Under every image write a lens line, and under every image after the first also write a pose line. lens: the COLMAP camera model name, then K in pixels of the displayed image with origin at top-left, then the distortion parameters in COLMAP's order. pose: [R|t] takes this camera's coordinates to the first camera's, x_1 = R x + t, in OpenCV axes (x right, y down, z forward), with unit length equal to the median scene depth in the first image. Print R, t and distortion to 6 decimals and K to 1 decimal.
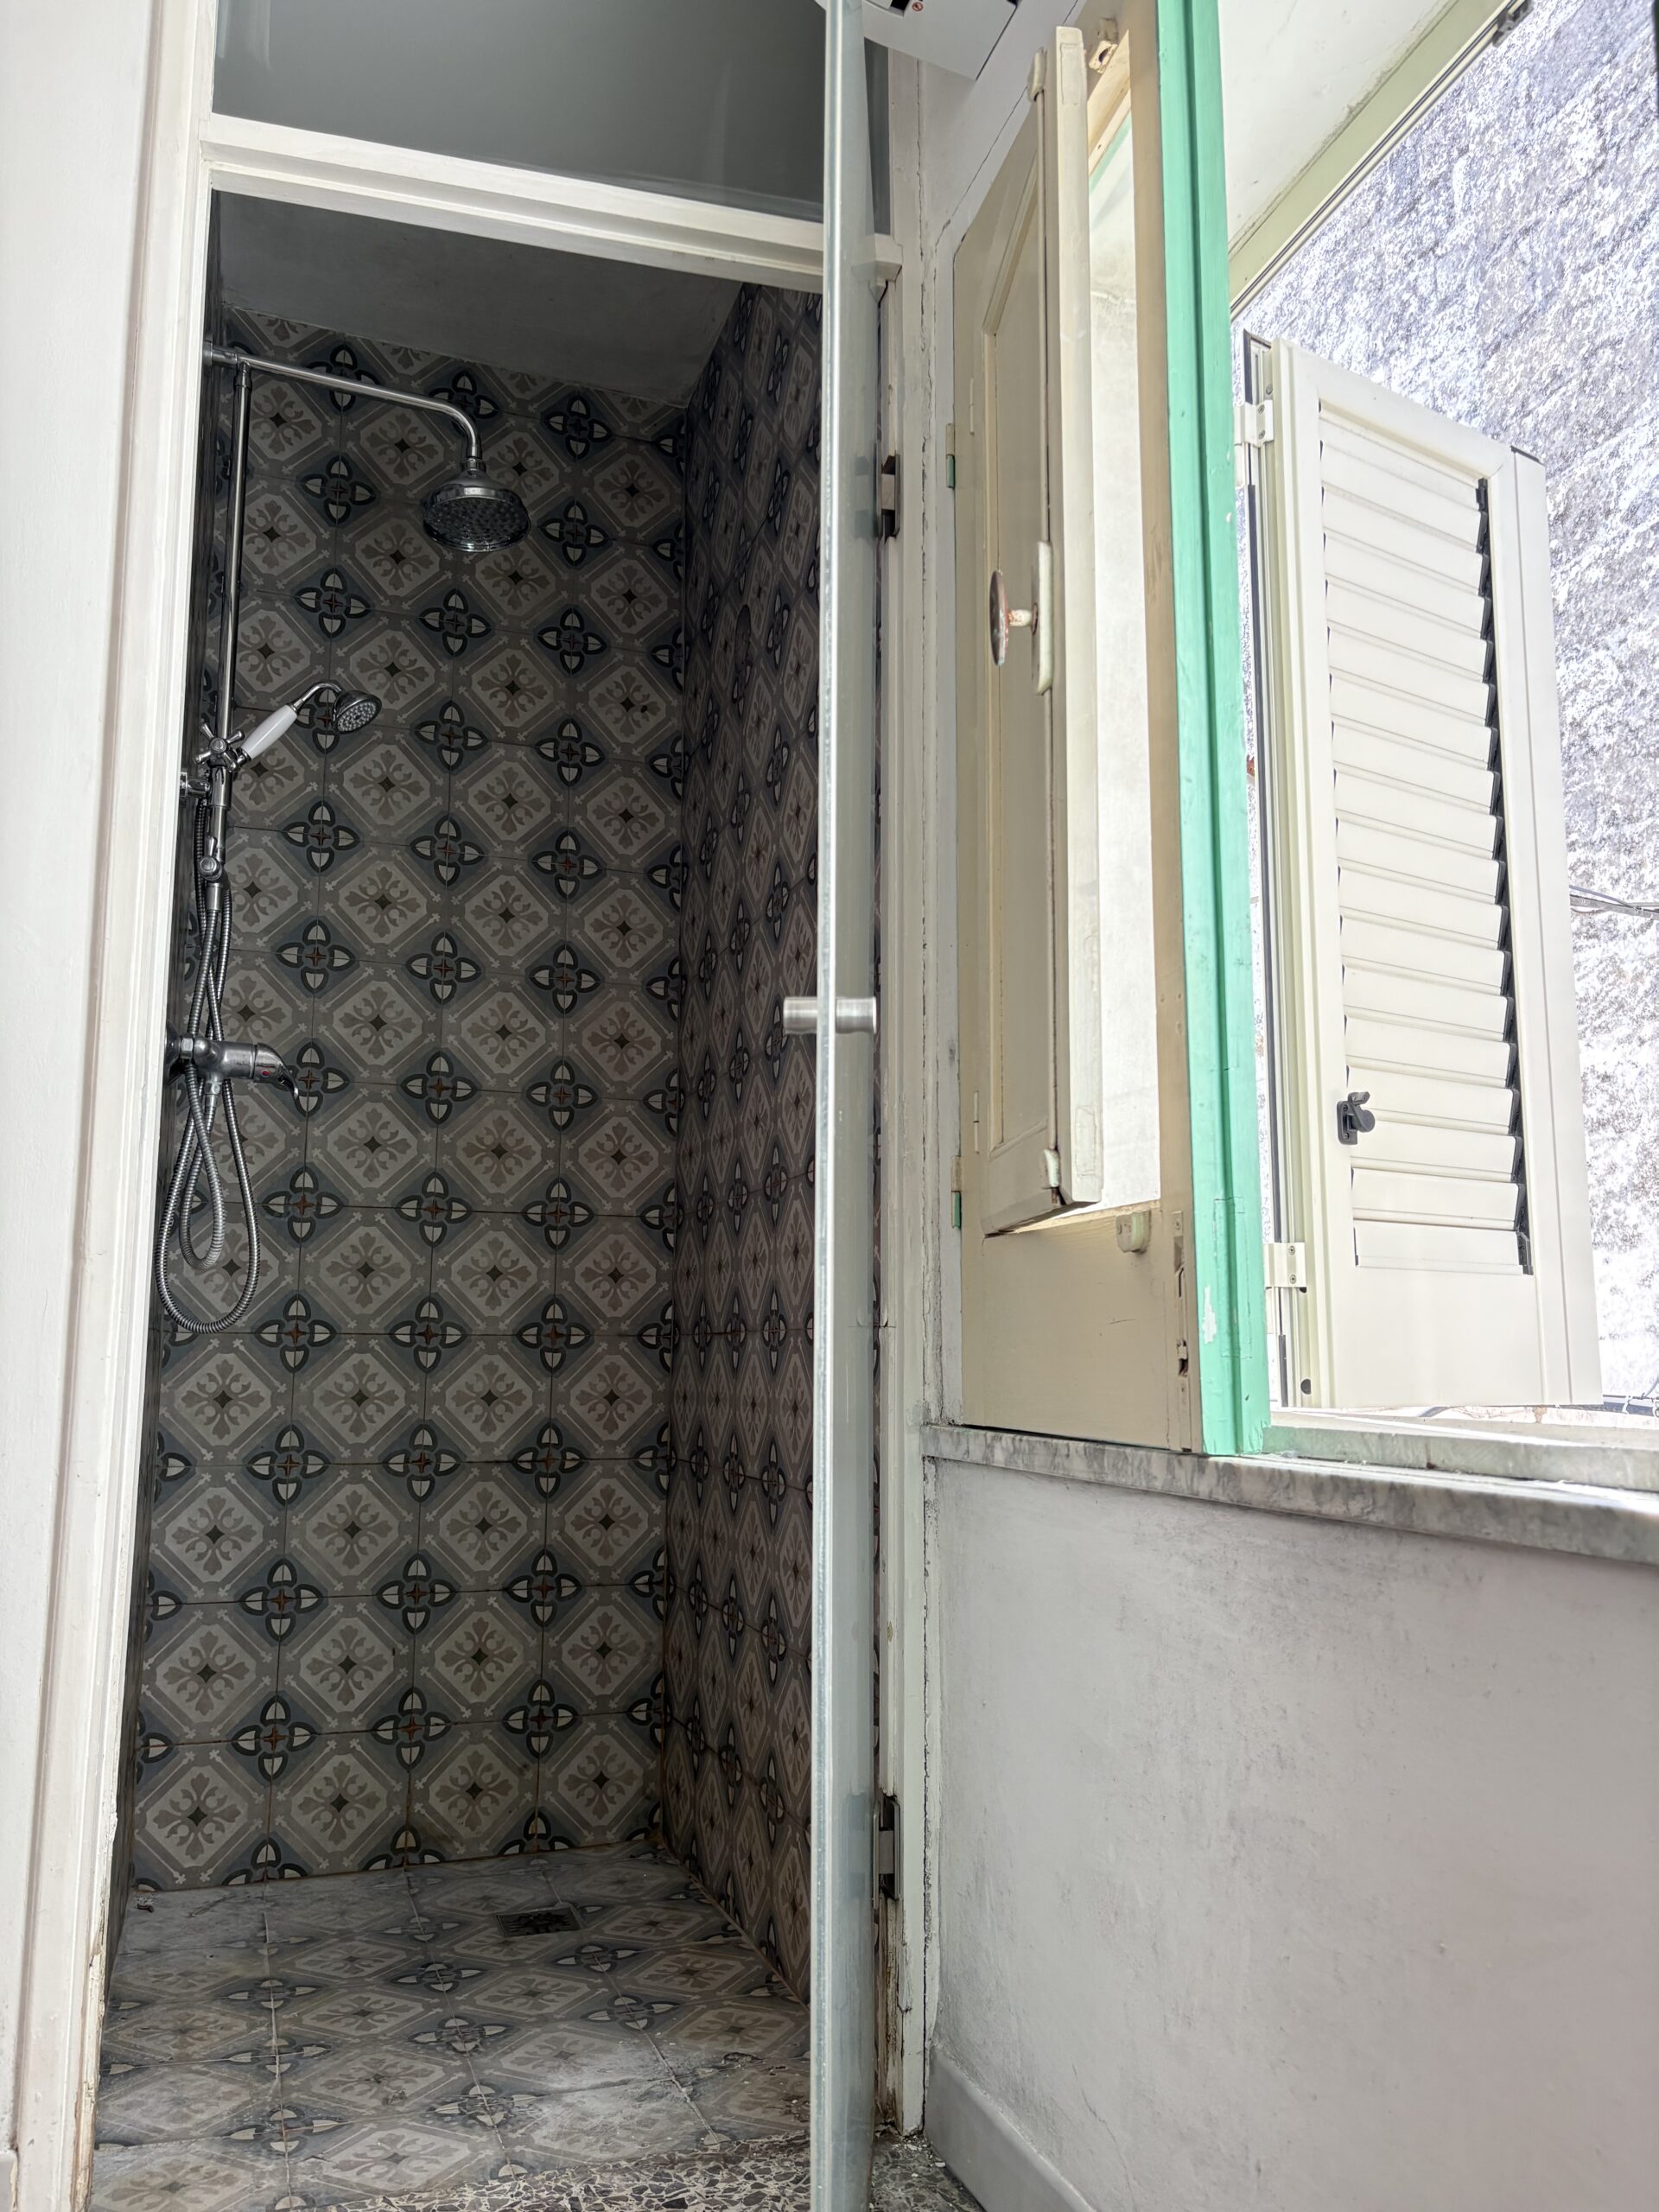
lens RADIAL K [[1671.6, 0, 827.2], [0, 1671.6, 1114.6], [0, 0, 1]] dist [0.046198, -0.045776]
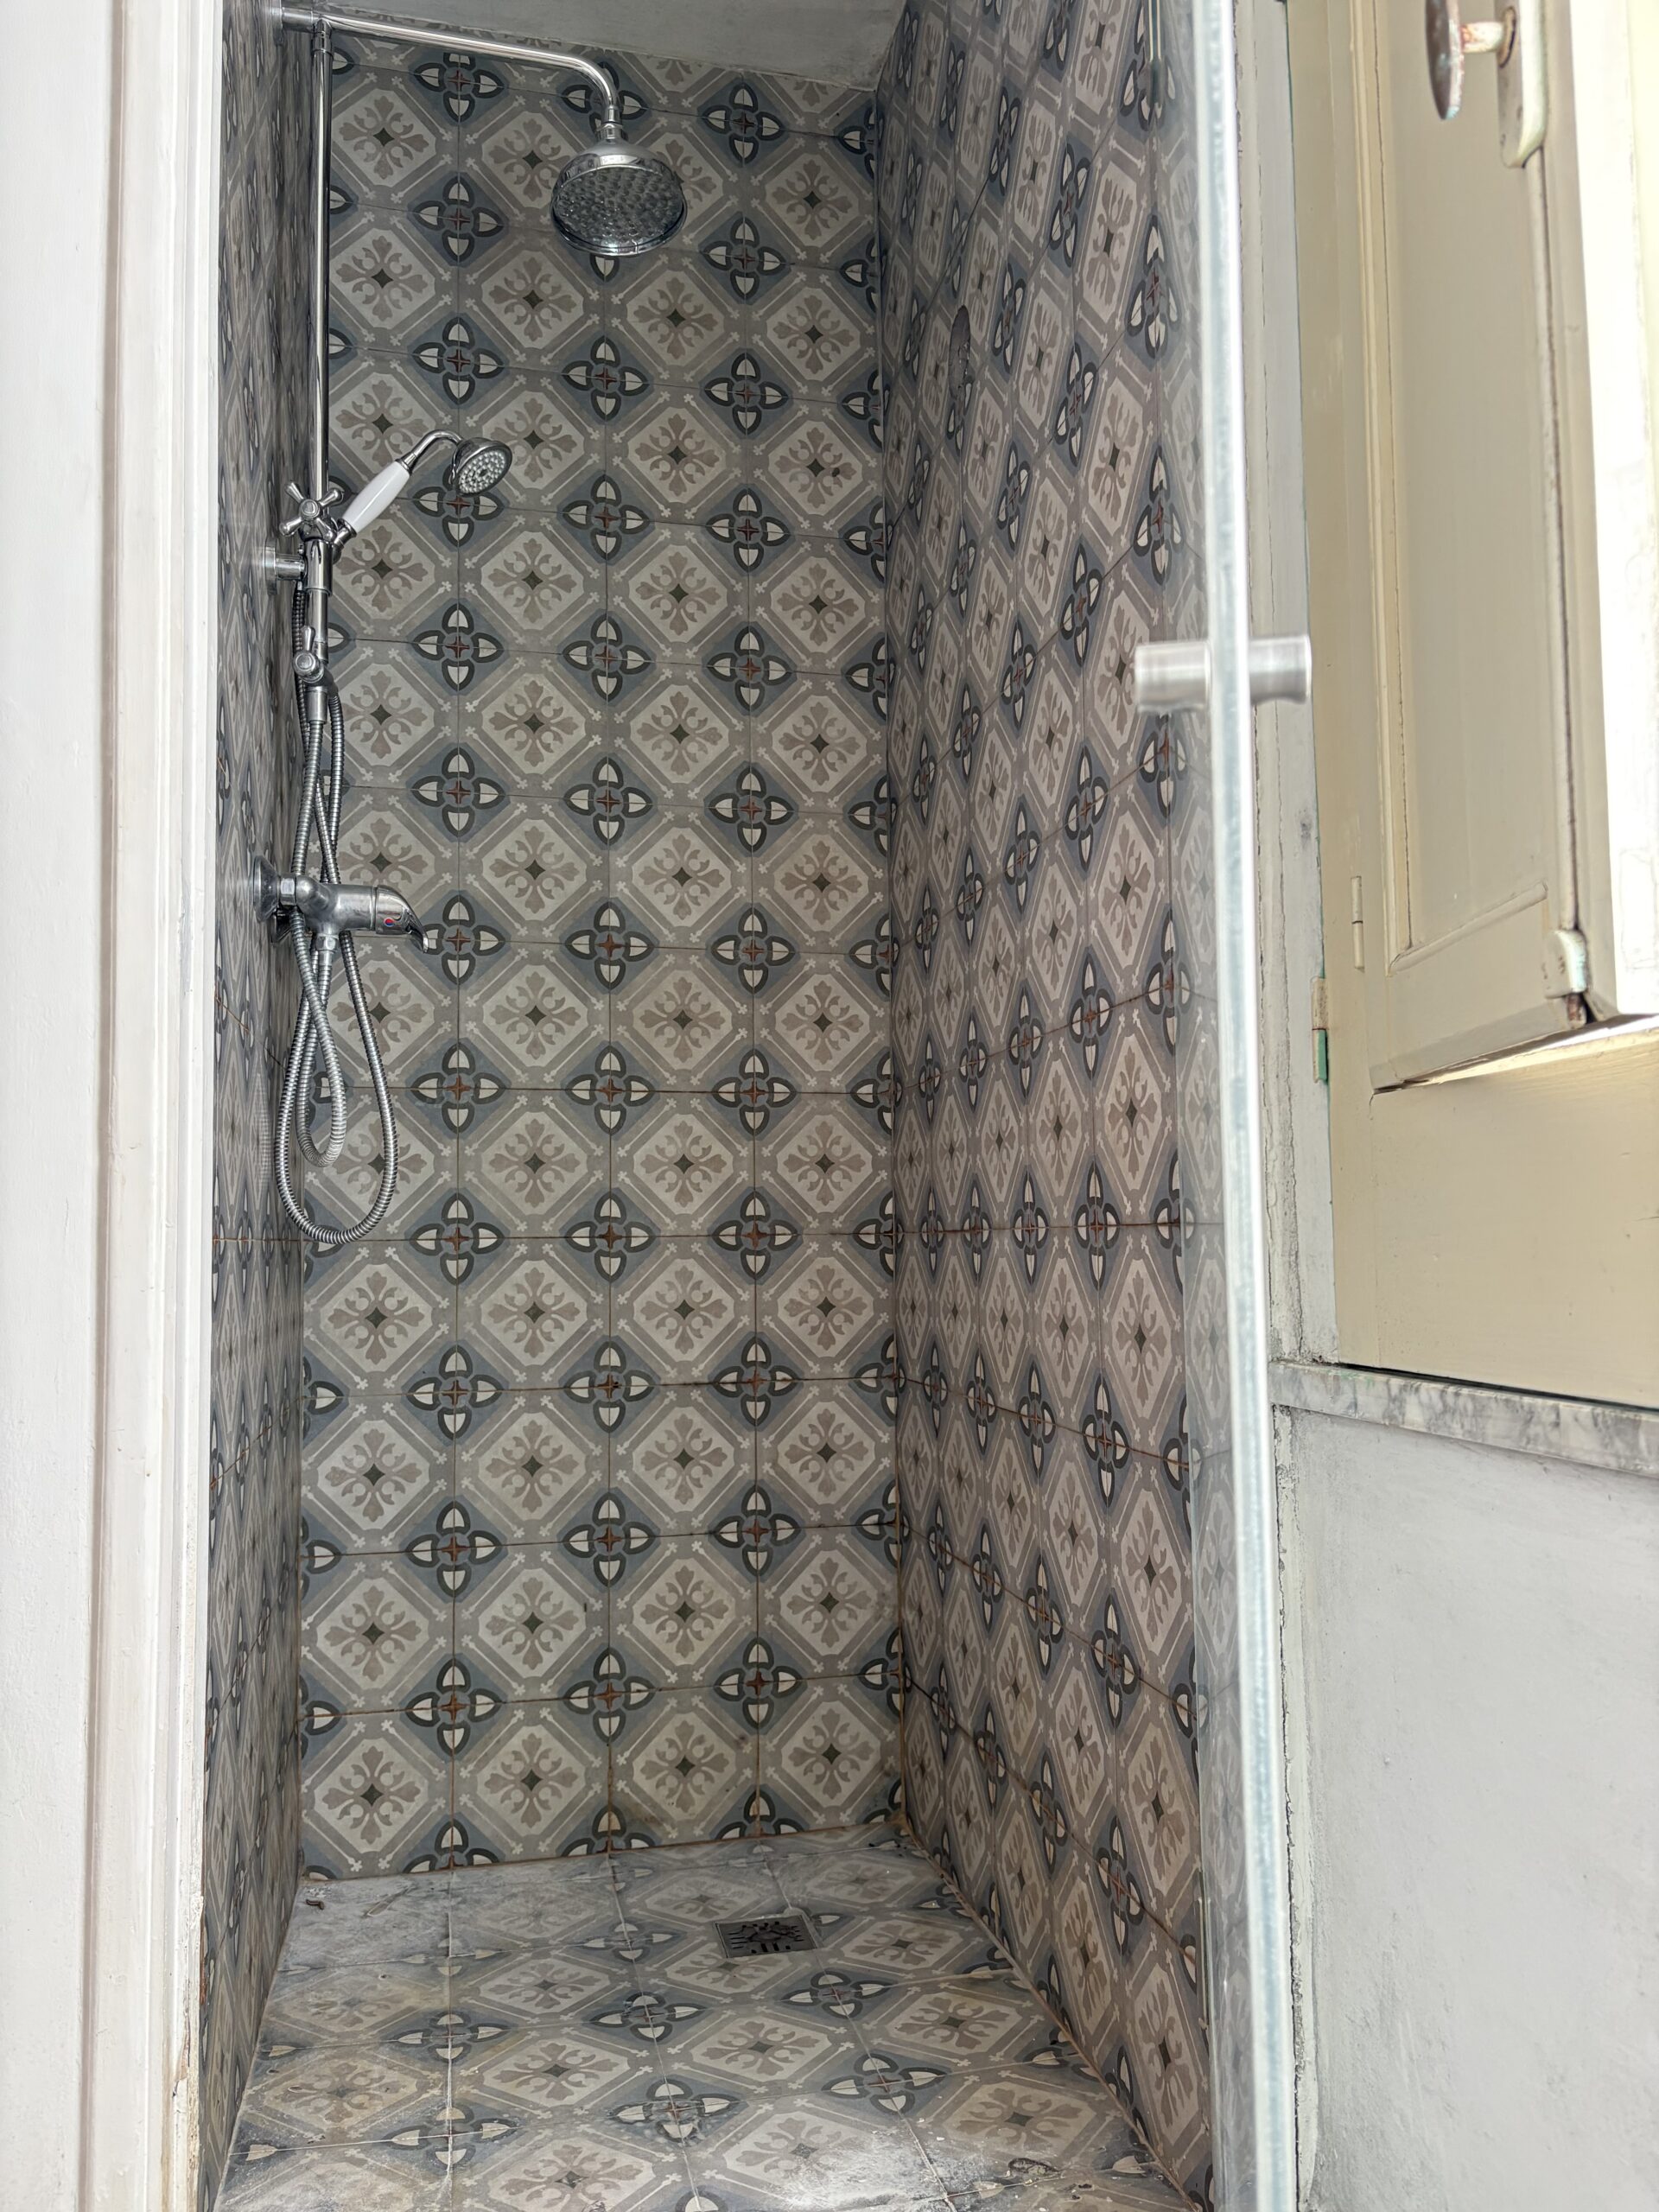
lens RADIAL K [[1671.6, 0, 816.0], [0, 1671.6, 1106.3], [0, 0, 1]] dist [0.046198, -0.045776]
pose [[0.991837, -0.028302, -0.124332, -0.028946], [0.035970, 0.997558, 0.059864, 0.019293], [0.122334, -0.063847, 0.990433, 0.189448]]
